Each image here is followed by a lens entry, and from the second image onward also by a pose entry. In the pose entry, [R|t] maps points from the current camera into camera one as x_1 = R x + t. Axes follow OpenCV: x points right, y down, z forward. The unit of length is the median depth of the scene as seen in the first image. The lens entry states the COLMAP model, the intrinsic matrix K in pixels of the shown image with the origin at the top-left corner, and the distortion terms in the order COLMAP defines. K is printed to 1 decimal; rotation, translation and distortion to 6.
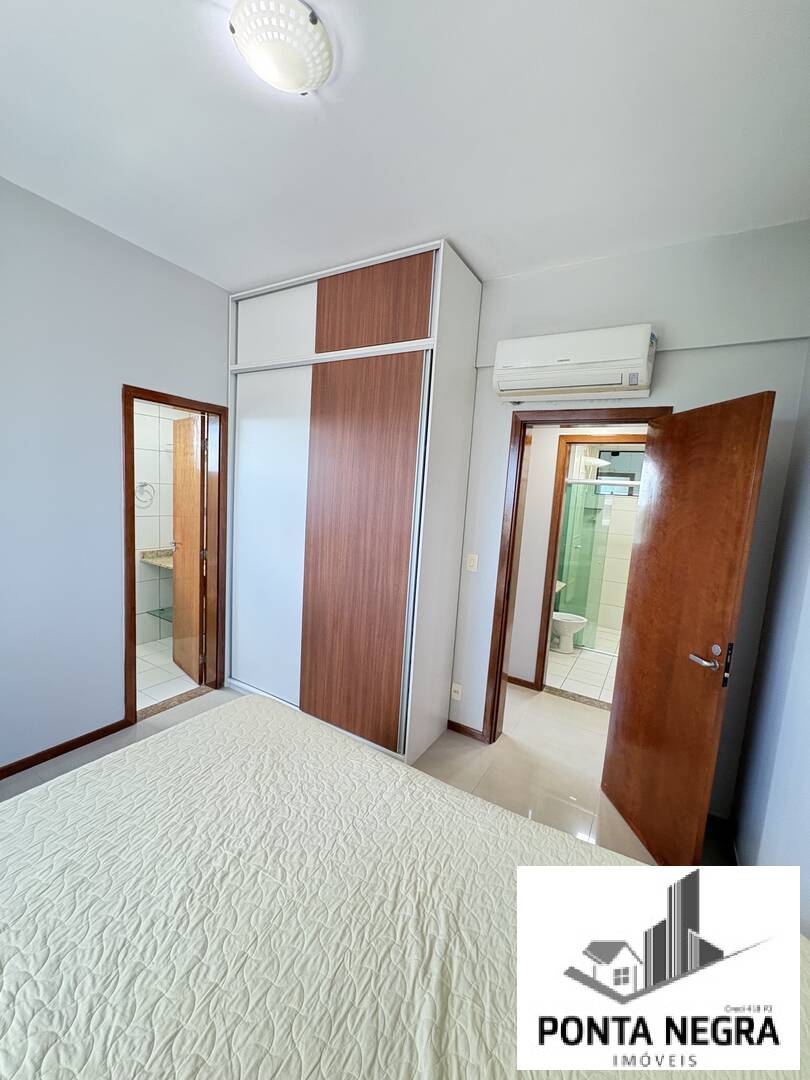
lens RADIAL K [[430.2, 0, 408.2], [0, 430.2, 534.5], [0, 0, 1]] dist [0.000765, -0.000337]
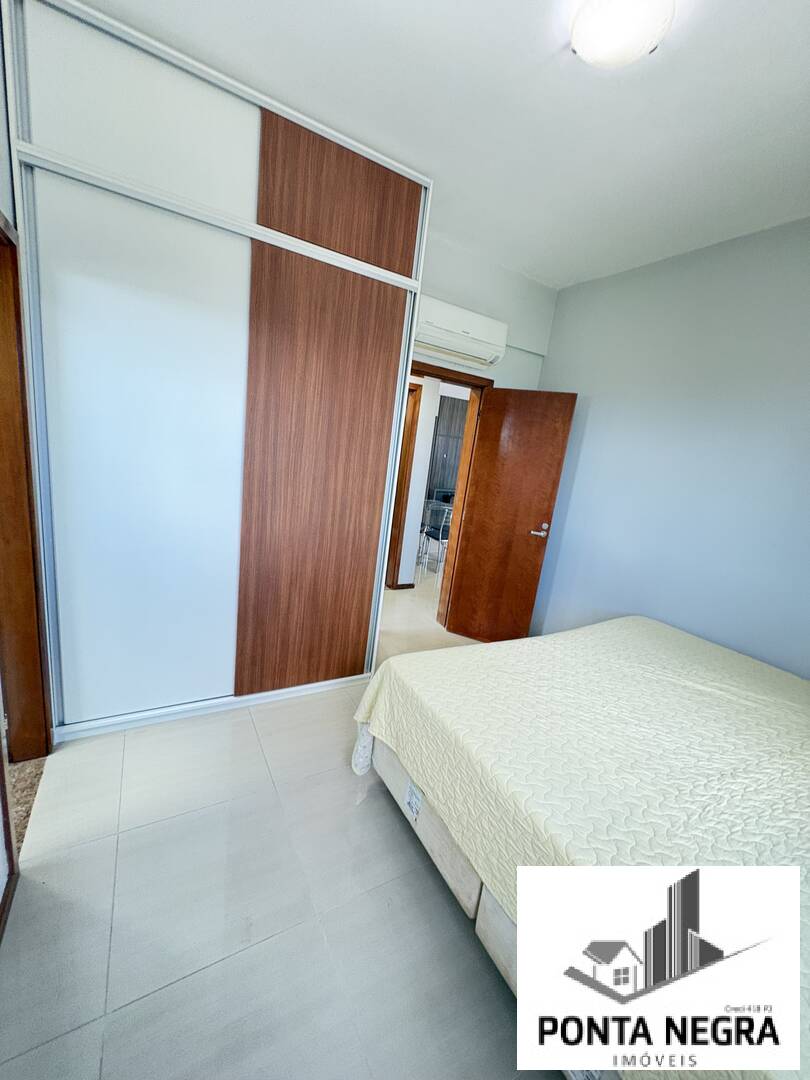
lens RADIAL K [[430.2, 0, 404.1], [0, 430.2, 539.9], [0, 0, 1]] dist [0.000765, -0.000337]
pose [[0.482387, -0.196370, 0.853663, -0.846918], [0.006213, 0.975291, 0.220837, -0.070106], [-0.875936, -0.101225, 0.471688, 0.420749]]
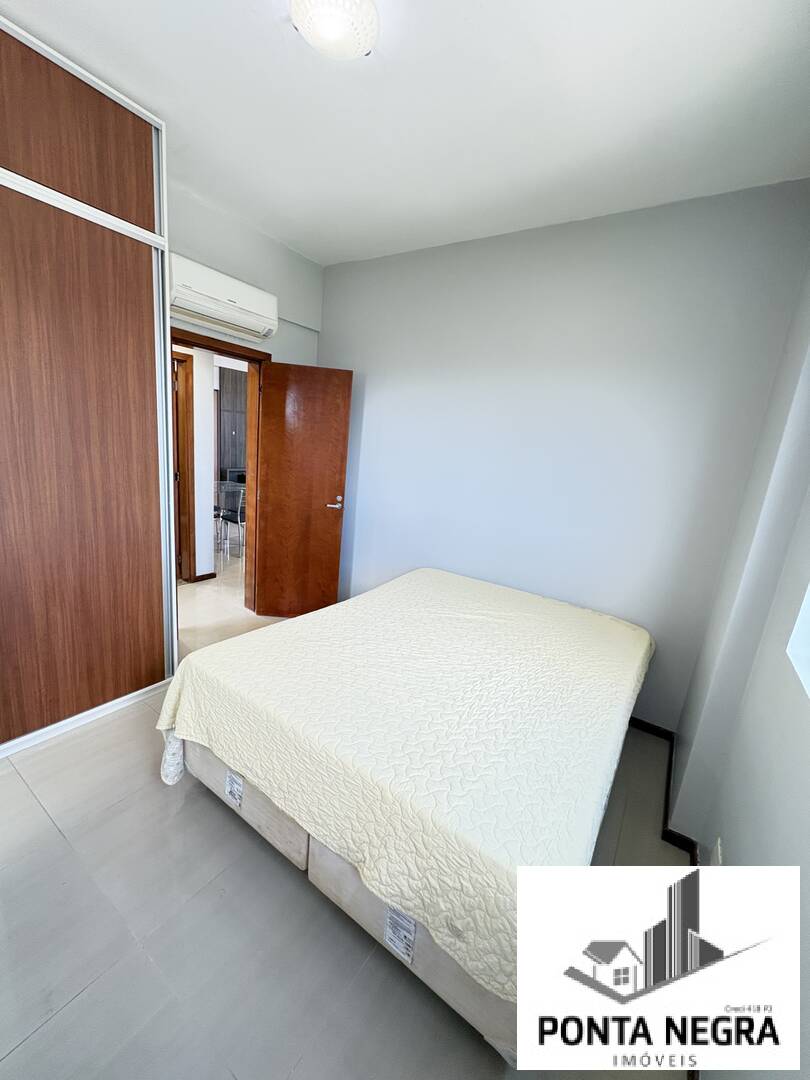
lens RADIAL K [[430.2, 0, 402.2], [0, 430.2, 539.7], [0, 0, 1]] dist [0.000765, -0.000337]
pose [[0.053079, -0.281491, 0.958095, -0.861932], [0.019812, 0.959555, 0.280822, -0.075065], [-0.998394, 0.004076, 0.056509, 0.387485]]
